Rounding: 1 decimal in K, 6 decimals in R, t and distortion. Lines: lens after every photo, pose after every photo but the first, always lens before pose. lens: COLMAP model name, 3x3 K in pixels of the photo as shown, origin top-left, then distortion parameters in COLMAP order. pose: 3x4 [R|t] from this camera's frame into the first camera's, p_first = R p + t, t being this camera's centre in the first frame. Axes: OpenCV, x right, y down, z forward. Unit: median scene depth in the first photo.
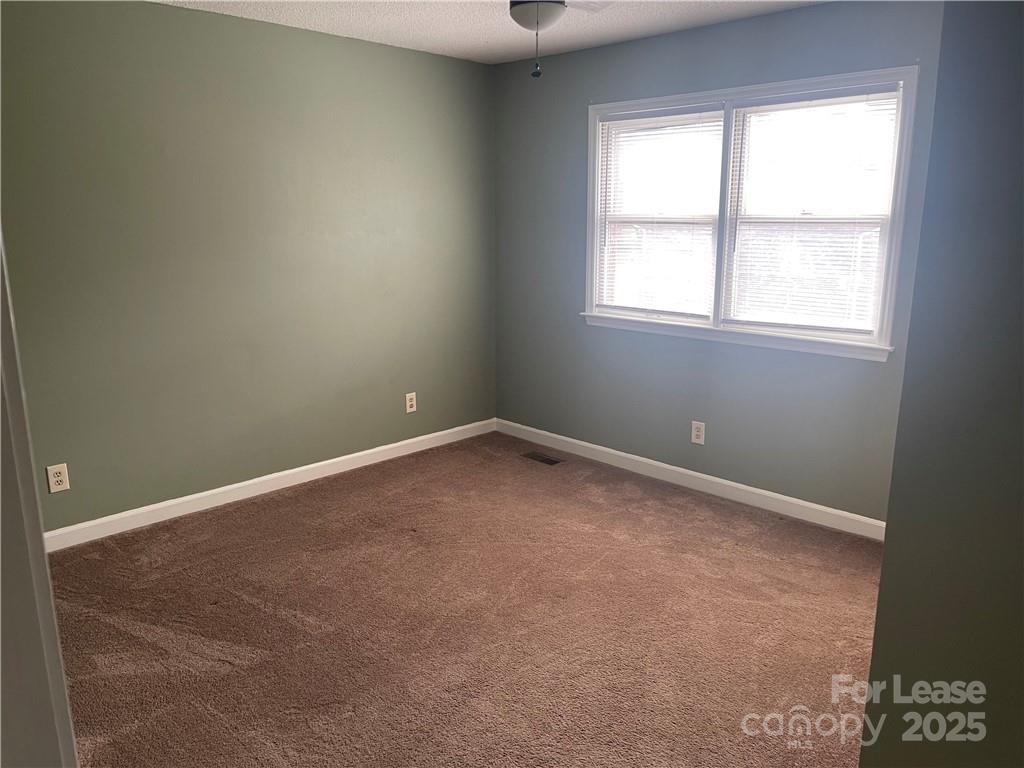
lens RADIAL K [[780.6, 0, 512.0], [0, 780.6, 384.0], [0, 0, 1]] dist [0.066990, -0.075828]
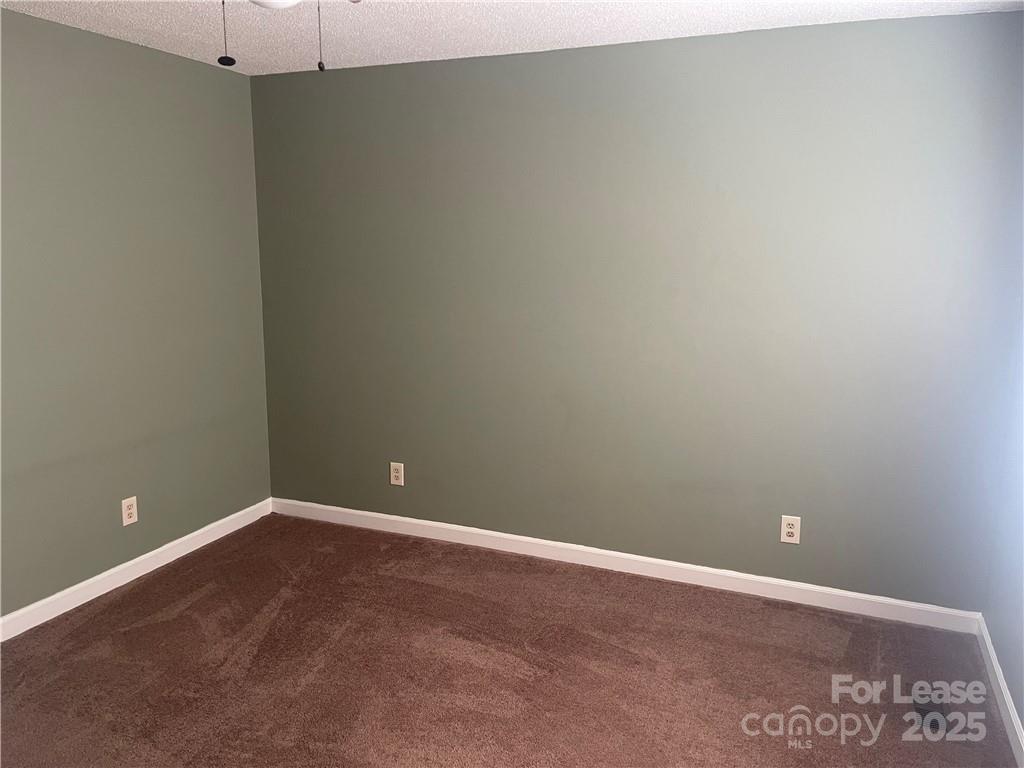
lens RADIAL K [[780.6, 0, 512.0], [0, 780.6, 384.0], [0, 0, 1]] dist [0.066990, -0.075828]
pose [[0.379362, 0.165224, -0.910377, 0.547426], [-0.213253, 0.973050, 0.087734, -0.154163], [0.900338, 0.160858, 0.404373, 0.652956]]
